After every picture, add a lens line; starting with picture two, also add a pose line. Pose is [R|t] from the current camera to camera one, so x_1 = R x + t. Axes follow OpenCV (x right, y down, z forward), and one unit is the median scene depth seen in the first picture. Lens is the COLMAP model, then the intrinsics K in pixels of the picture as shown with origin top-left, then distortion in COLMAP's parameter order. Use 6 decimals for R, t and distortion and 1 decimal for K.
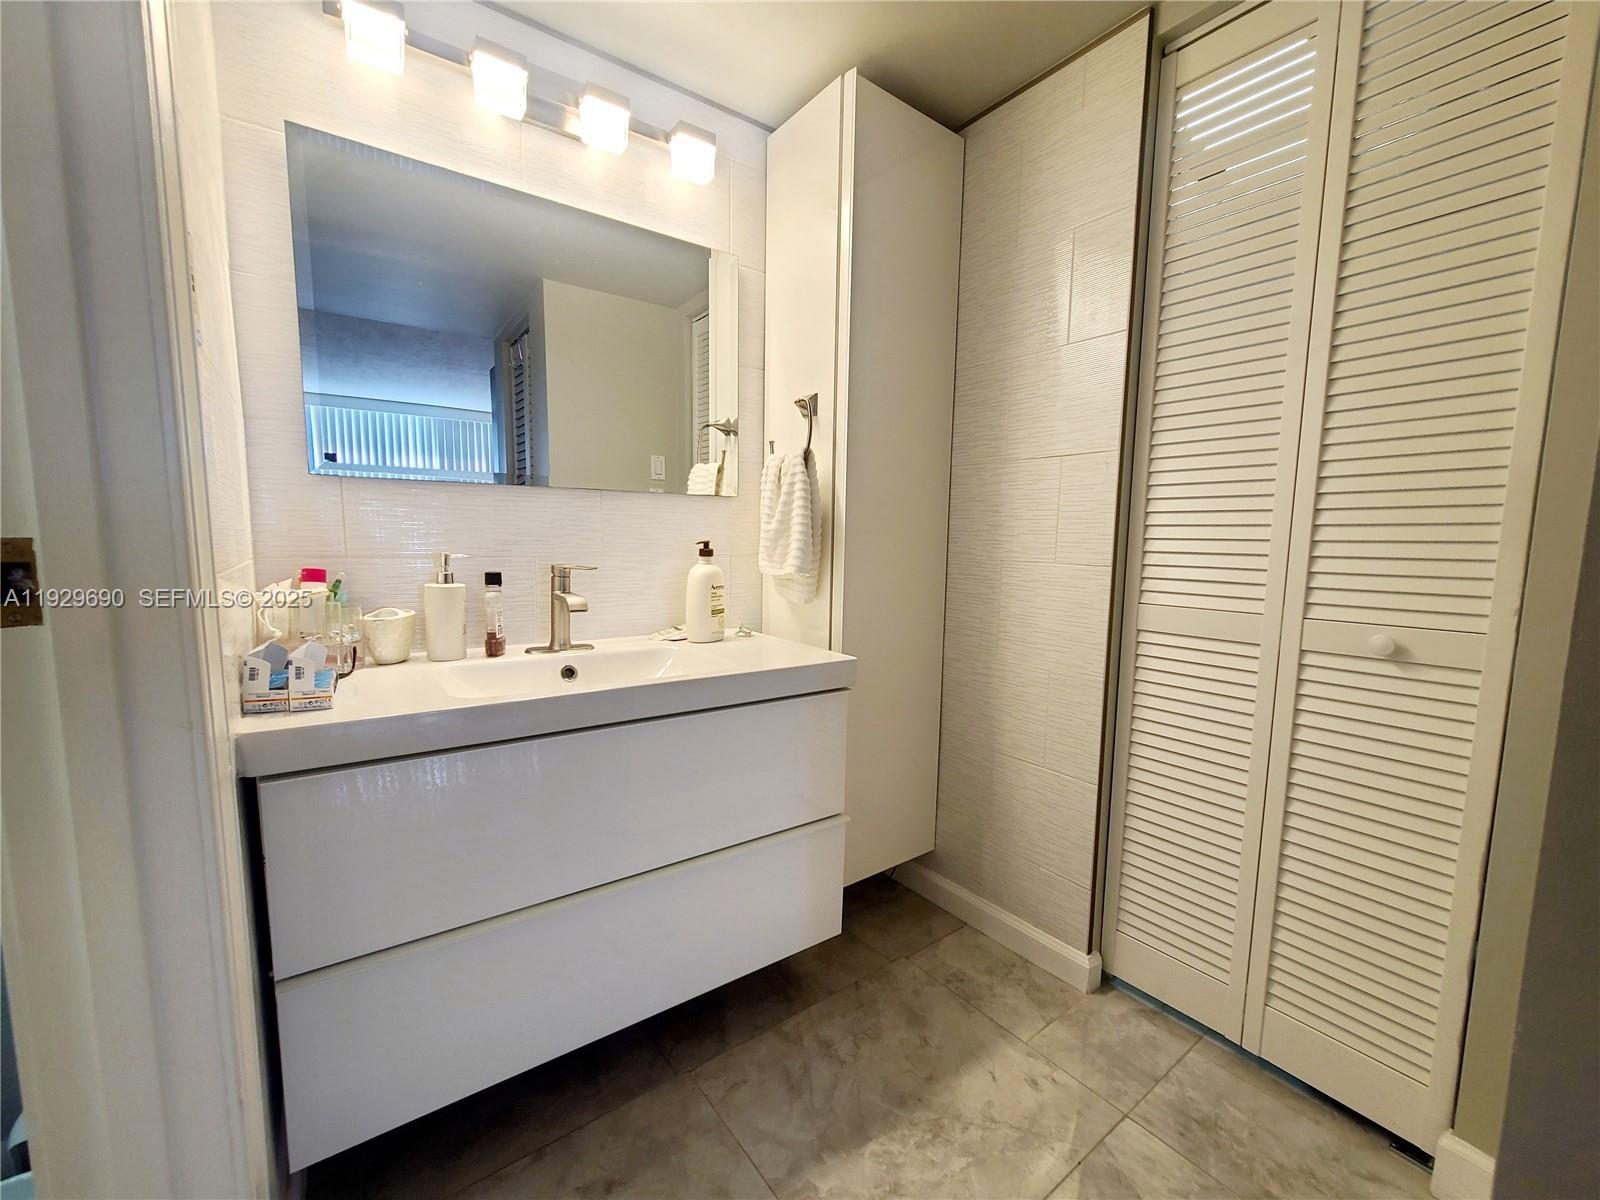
lens RADIAL K [[652.1, 0, 800.5], [0, 652.1, 612.3], [0, 0, 1]] dist [-0.001289, 0.000178]
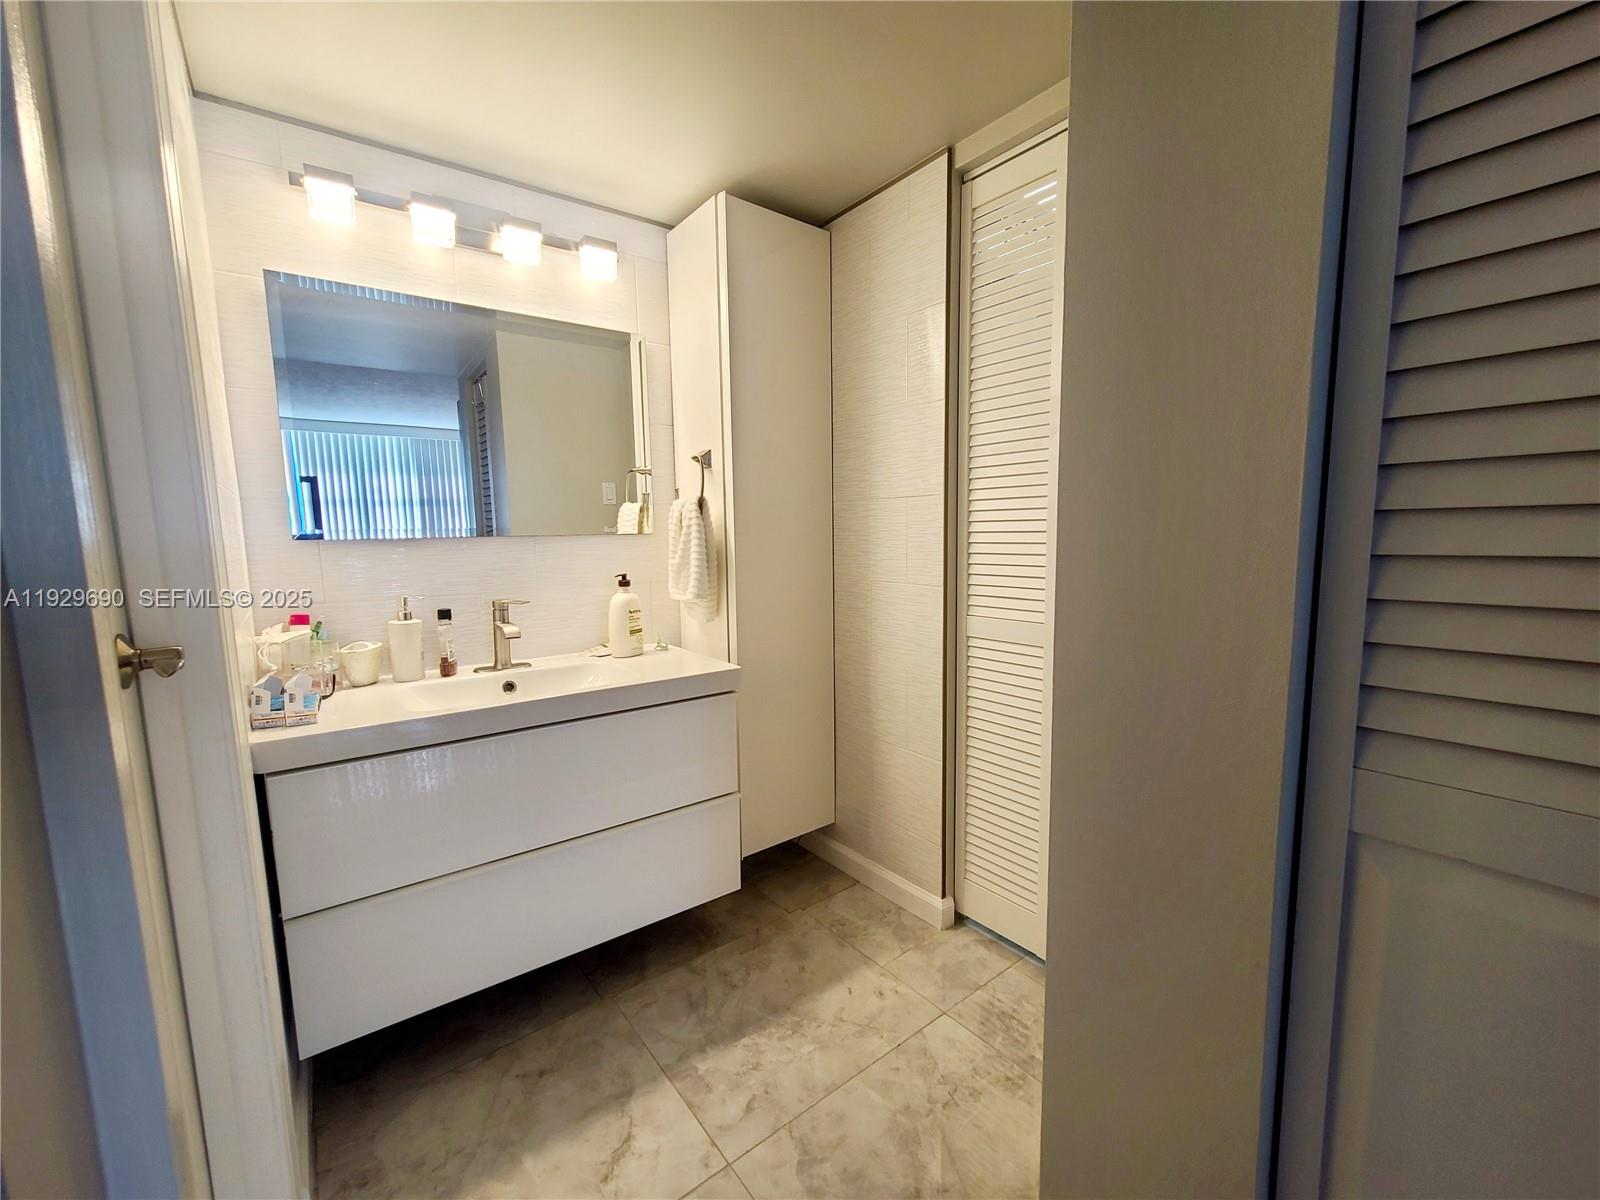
lens RADIAL K [[652.1, 0, 800.5], [0, 652.1, 612.3], [0, 0, 1]] dist [-0.001289, 0.000178]
pose [[0.999383, -0.033031, 0.011953, 0.191149], [0.032930, 0.999421, 0.008613, -0.042178], [-0.012230, -0.008214, 0.999891, -0.252233]]
